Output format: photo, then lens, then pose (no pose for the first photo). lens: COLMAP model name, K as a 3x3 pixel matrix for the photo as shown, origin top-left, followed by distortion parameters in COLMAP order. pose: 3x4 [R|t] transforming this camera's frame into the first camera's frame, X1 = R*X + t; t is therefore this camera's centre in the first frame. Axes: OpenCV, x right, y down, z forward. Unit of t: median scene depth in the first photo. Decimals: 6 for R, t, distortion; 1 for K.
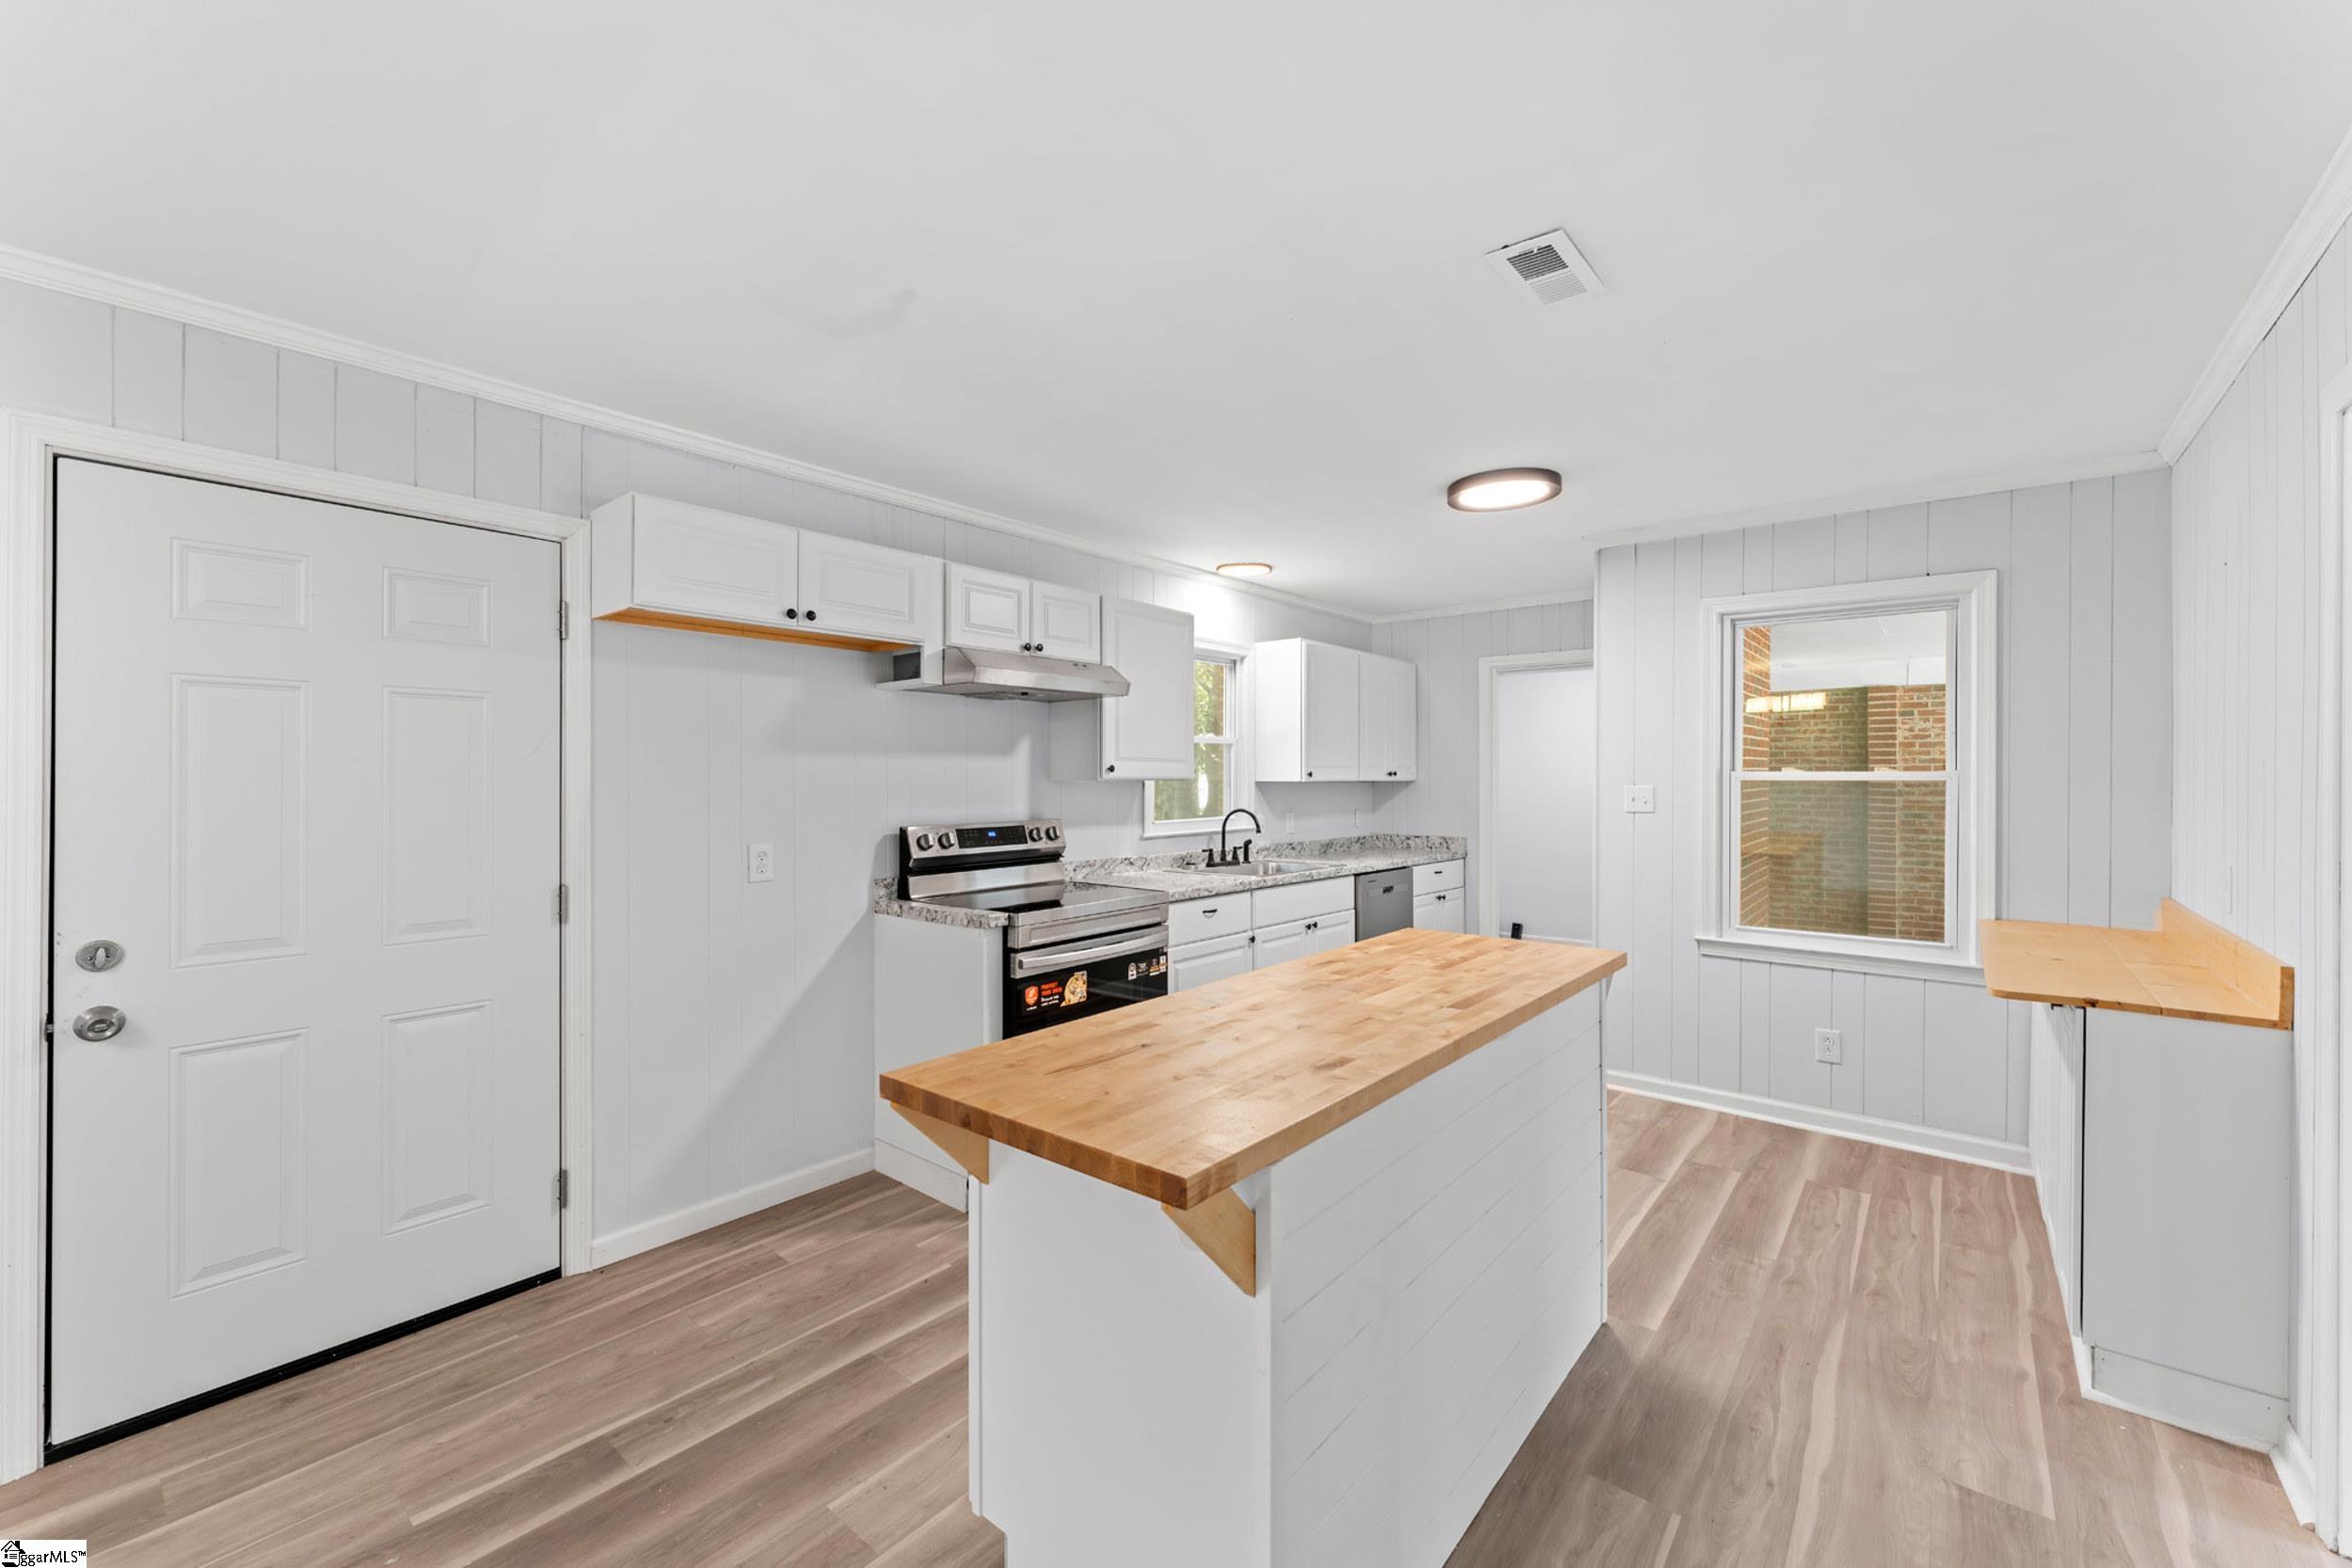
lens RADIAL K [[938.9, 0, 1169.6], [0, 938.9, 779.0], [0, 0, 1]] dist [-0.001789, -0.000198]
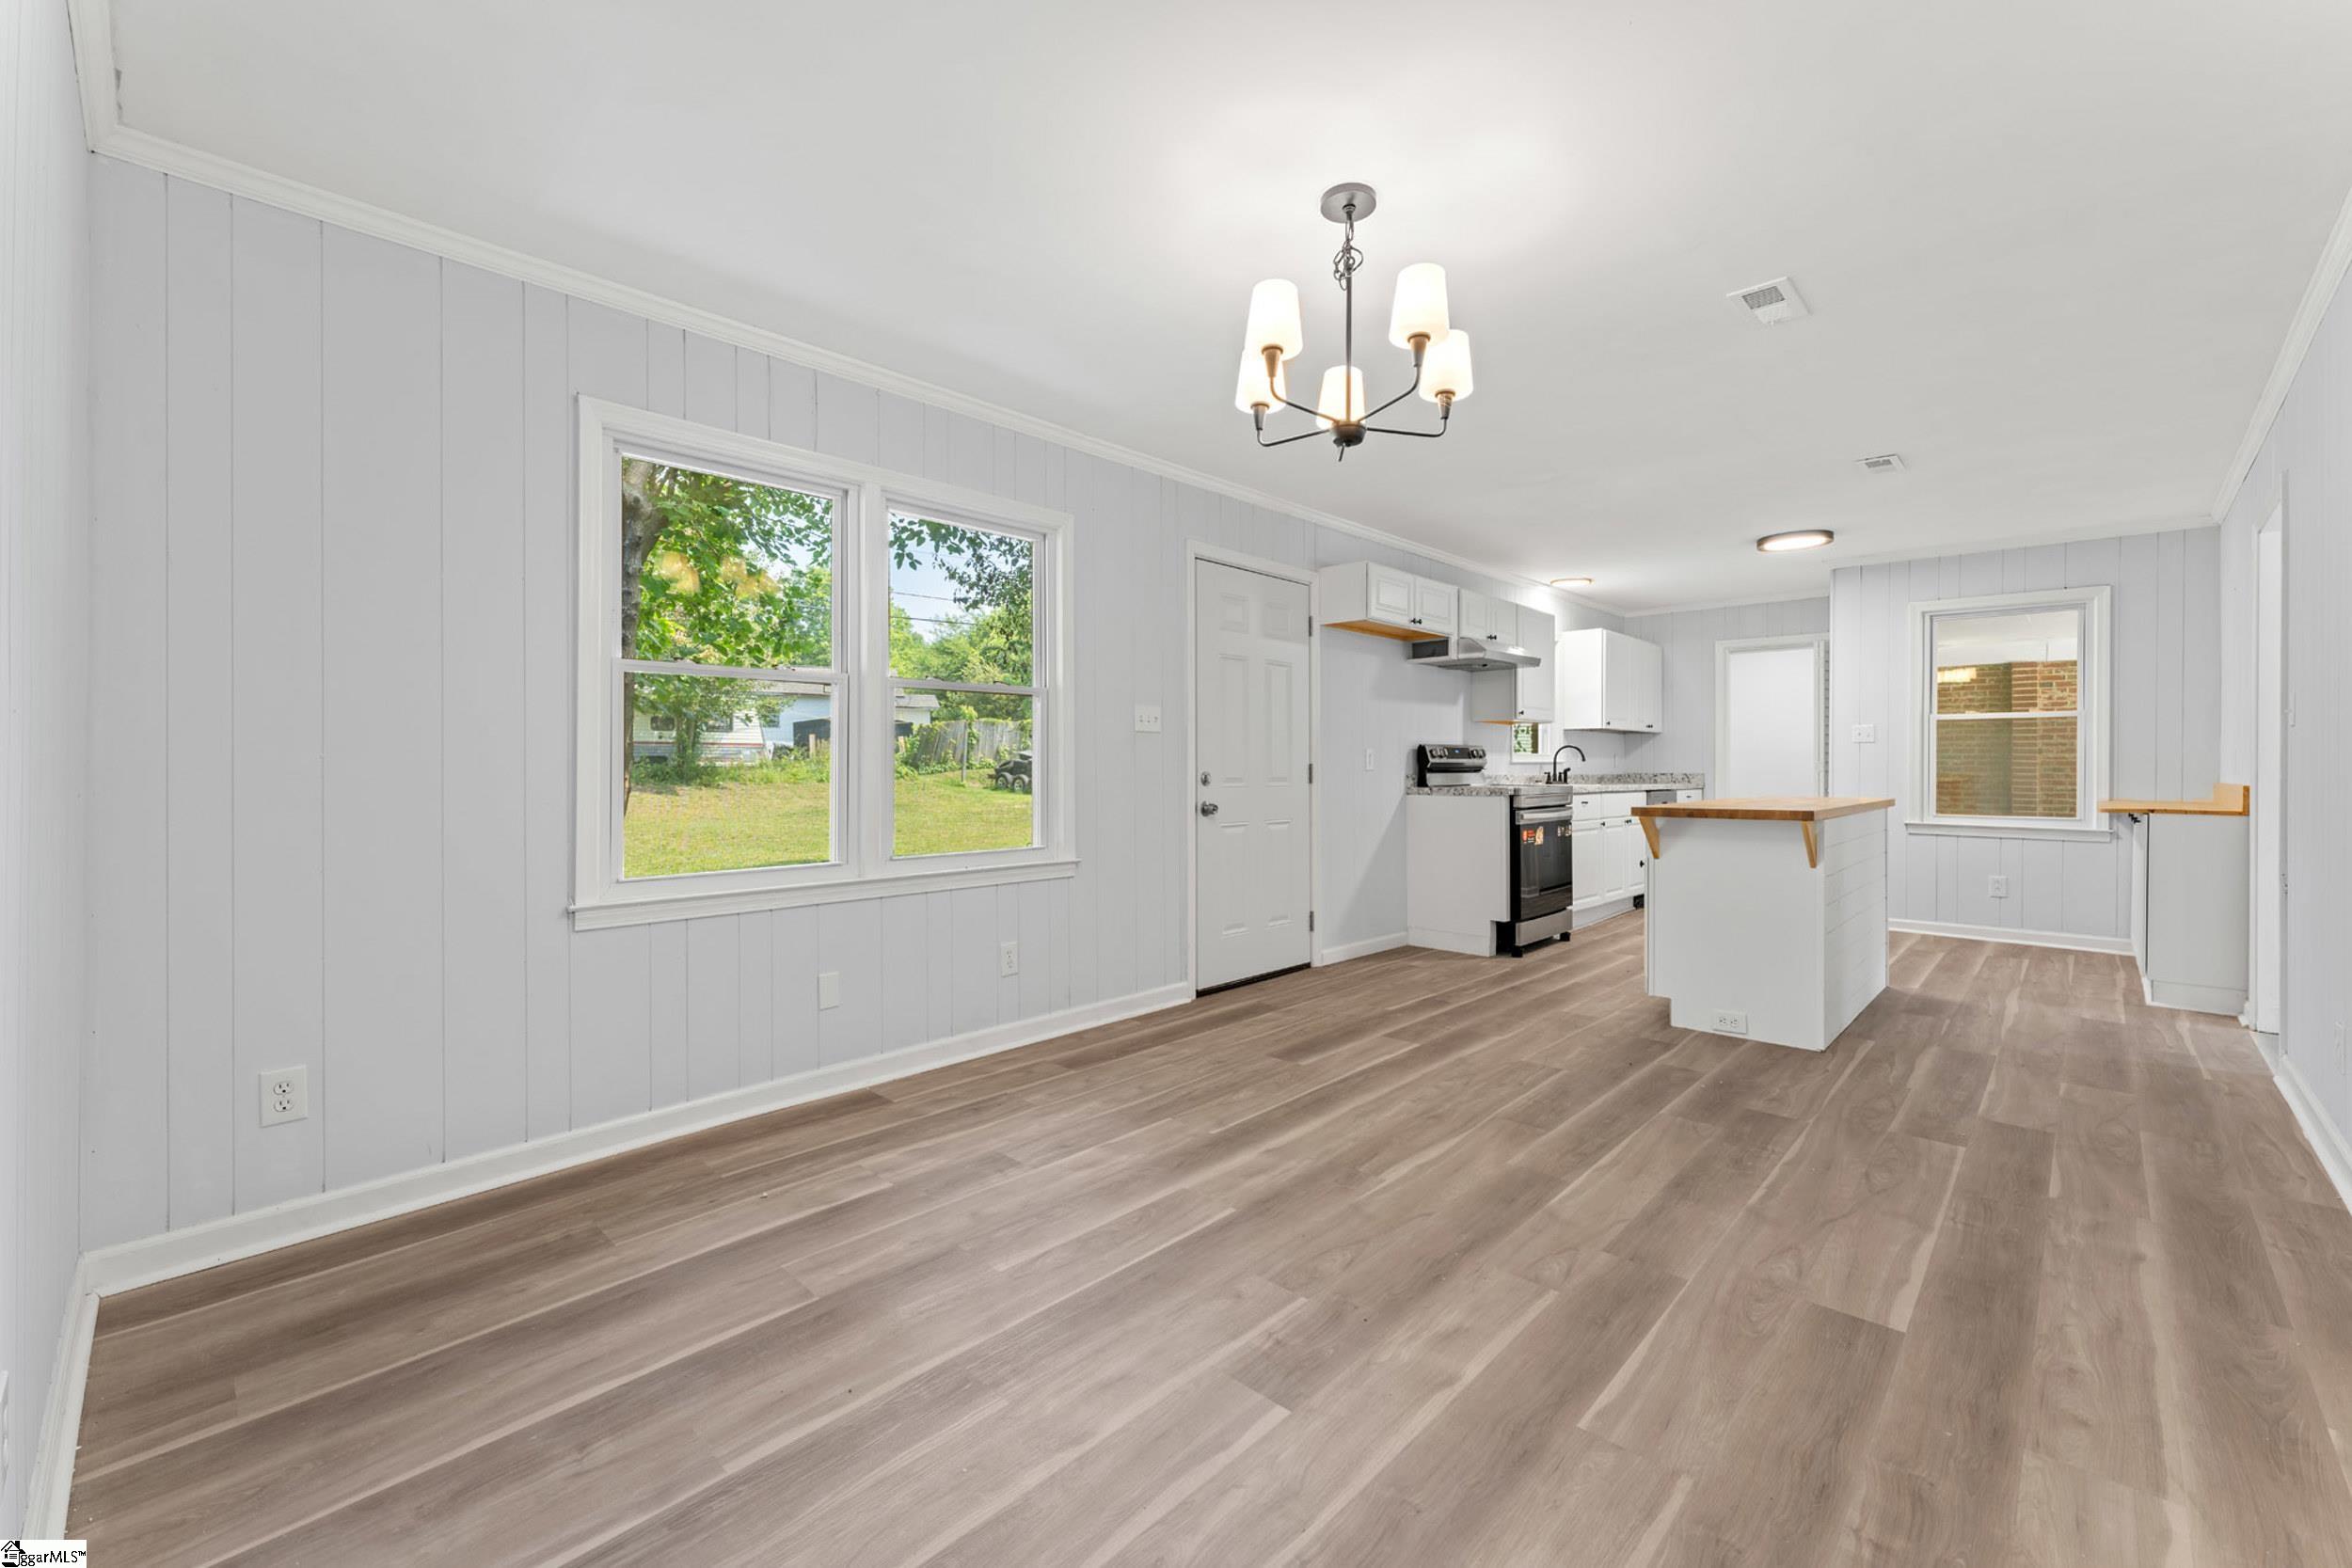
lens RADIAL K [[964.8, 0, 1170.1], [0, 964.8, 768.4], [0, 0, 1]] dist [-0.000492, -0.000141]
pose [[0.997679, 0.001125, -0.068085, -0.606647], [-0.001052, 0.999999, 0.001105, 0.091196], [0.068087, -0.001031, 0.997679, -0.750045]]
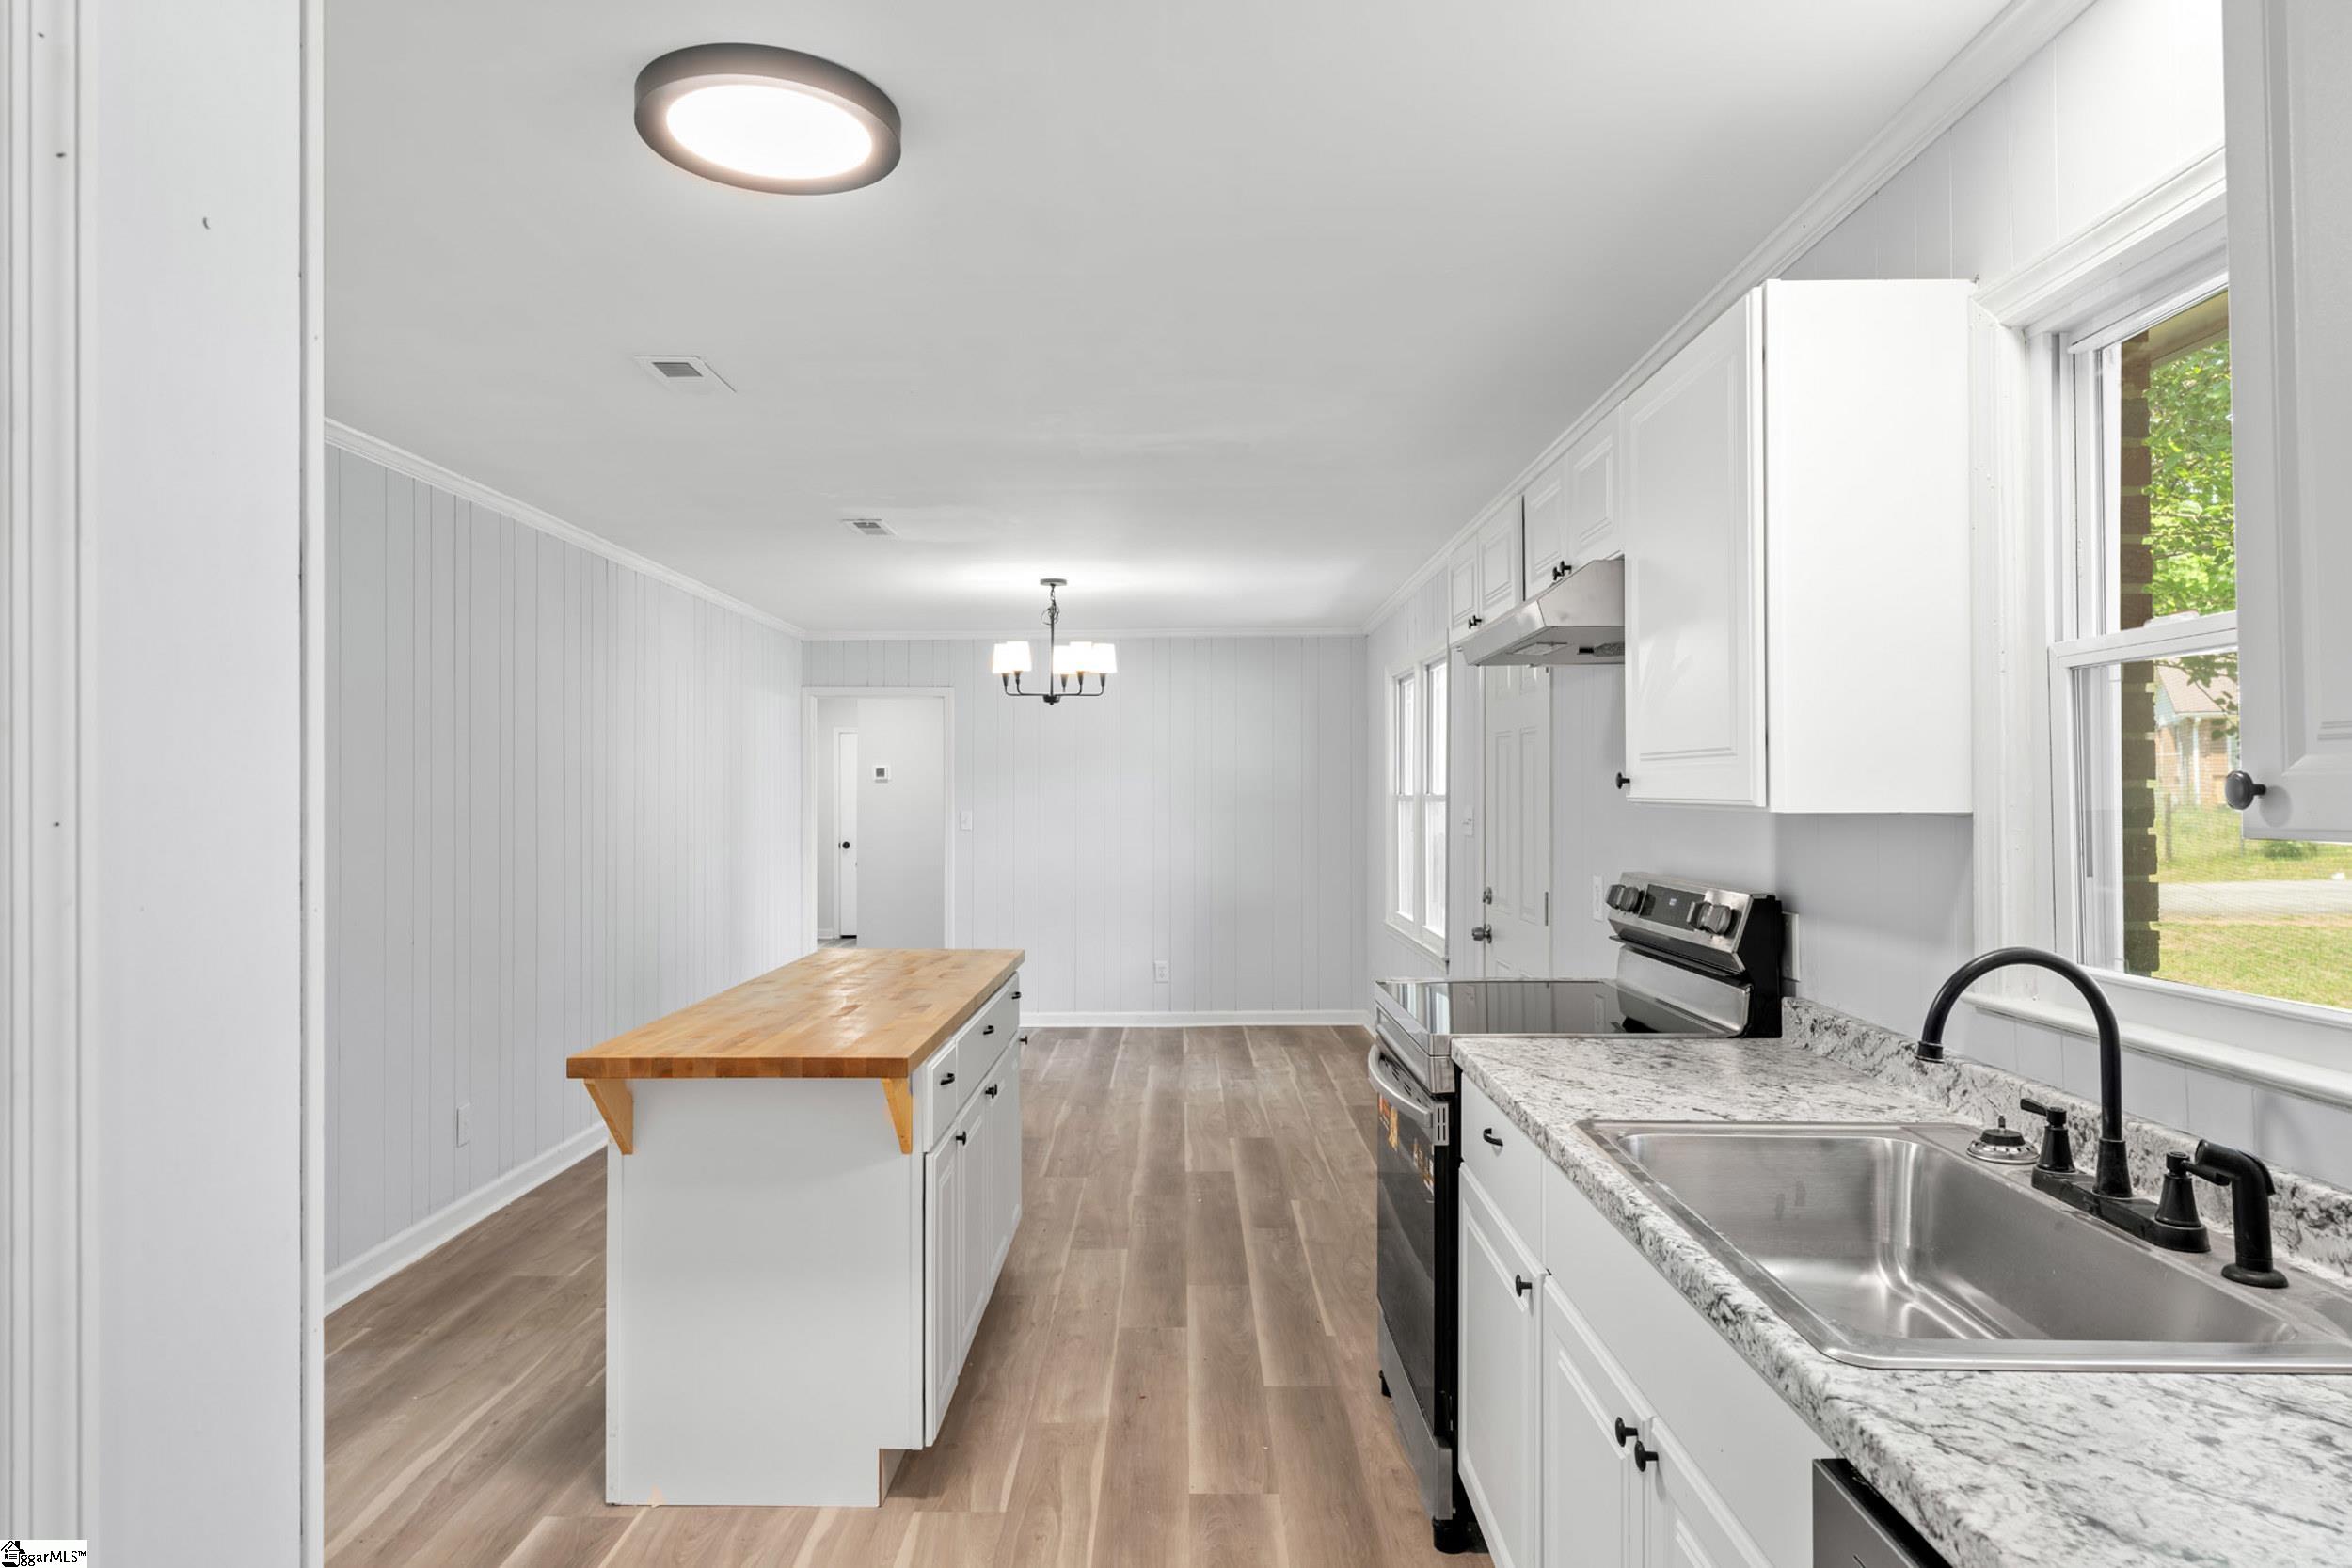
lens RADIAL K [[1438.2, 0, 1166.8], [0, 1438.2, 778.8], [0, 0, 1]] dist [0.005039, 0.000985]
pose [[-0.774076, -0.002613, -0.633087, 0.602171], [0.003155, 0.999963, -0.007986, -0.008007], [0.633084, -0.008179, -0.774040, 1.548083]]
